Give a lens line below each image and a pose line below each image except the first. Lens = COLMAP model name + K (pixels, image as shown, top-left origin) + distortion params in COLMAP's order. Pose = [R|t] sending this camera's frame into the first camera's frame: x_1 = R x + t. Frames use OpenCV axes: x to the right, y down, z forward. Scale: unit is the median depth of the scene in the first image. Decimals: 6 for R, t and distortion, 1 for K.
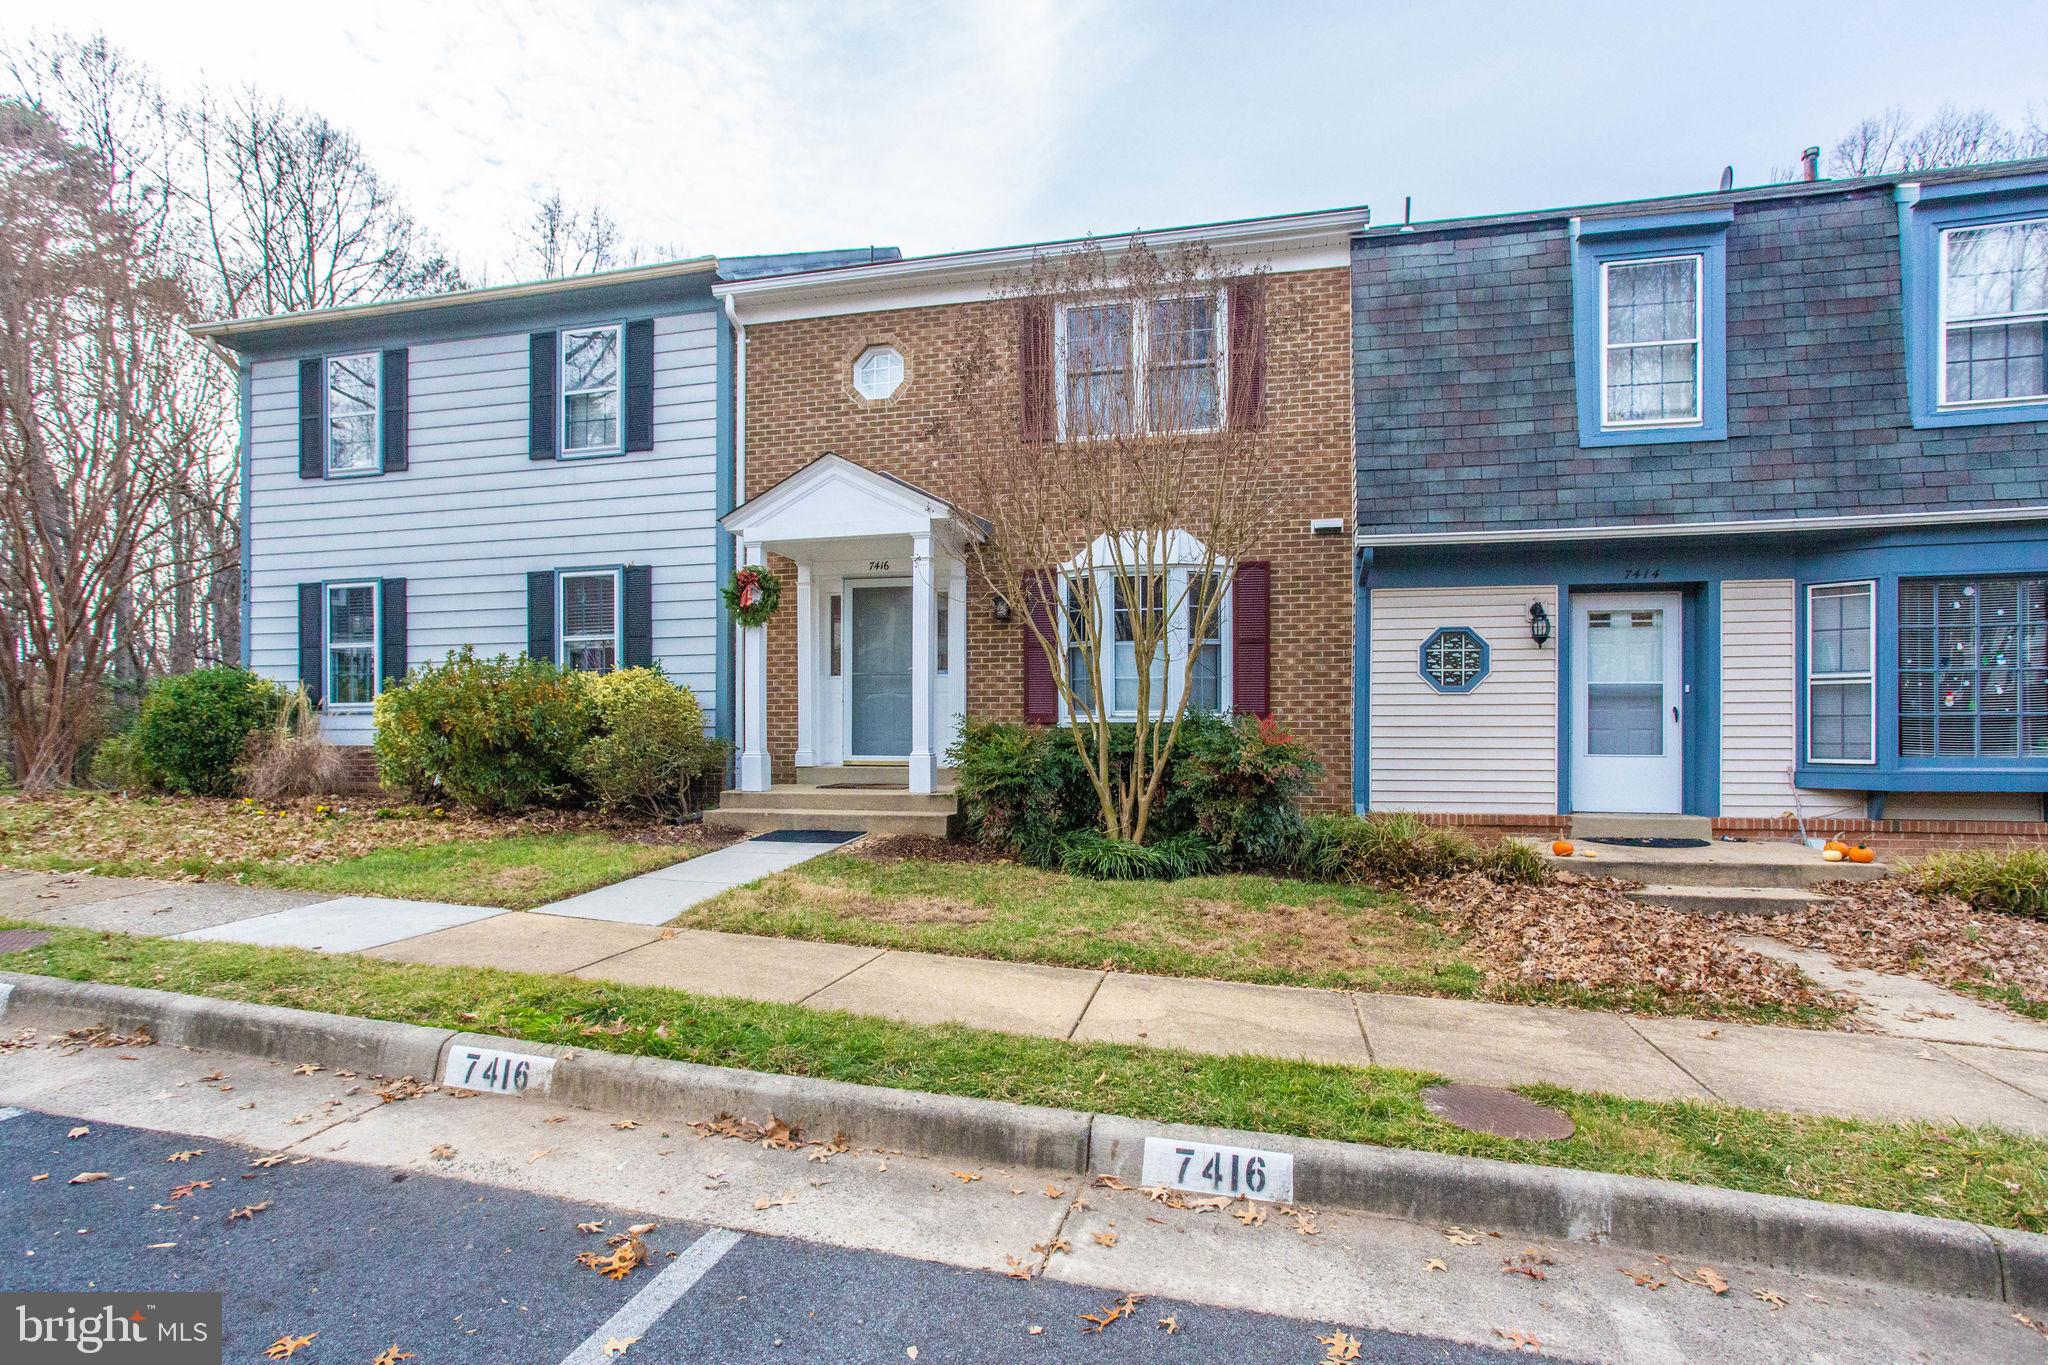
lens RADIAL K [[1006.9, 0, 1017.7], [0, 1006.9, 700.7], [0, 0, 1]] dist [-0.047270, 0.036629]
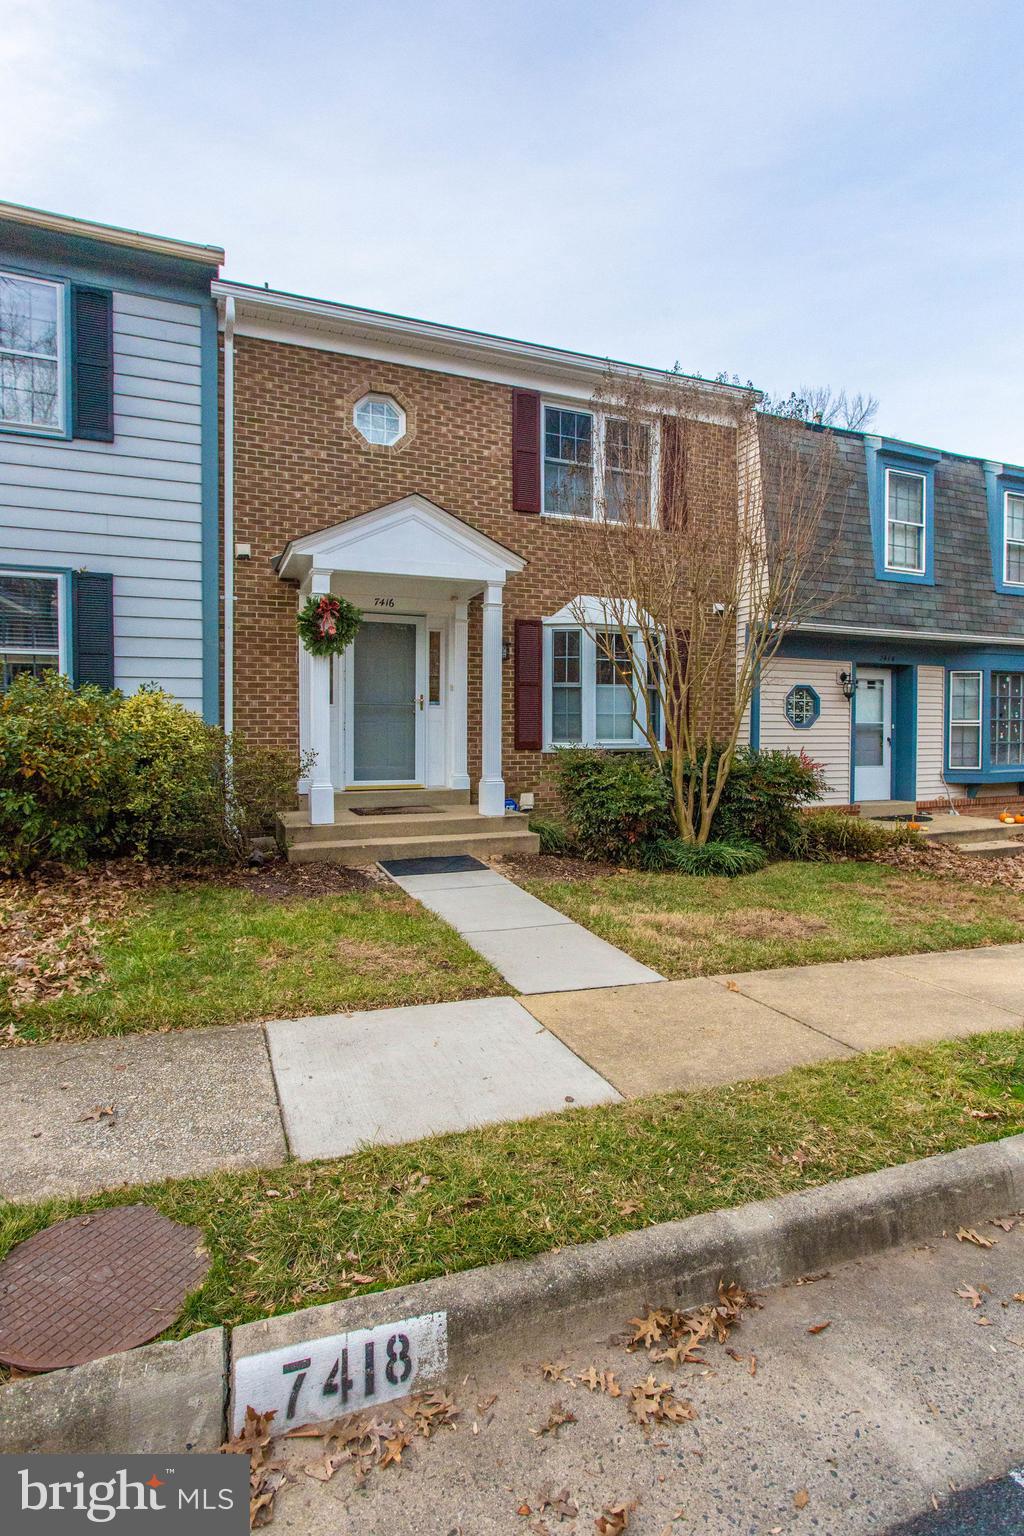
lens RADIAL K [[755.2, 0, 568.5], [0, 755.2, 729.2], [0, 0, 1]] dist [-0.047270, 0.036629]
pose [[0.808573, 0.003821, 0.588383, -0.524231], [-0.016846, 0.999719, 0.016659, -0.019320], [-0.588154, -0.023382, 0.808411, 0.277420]]
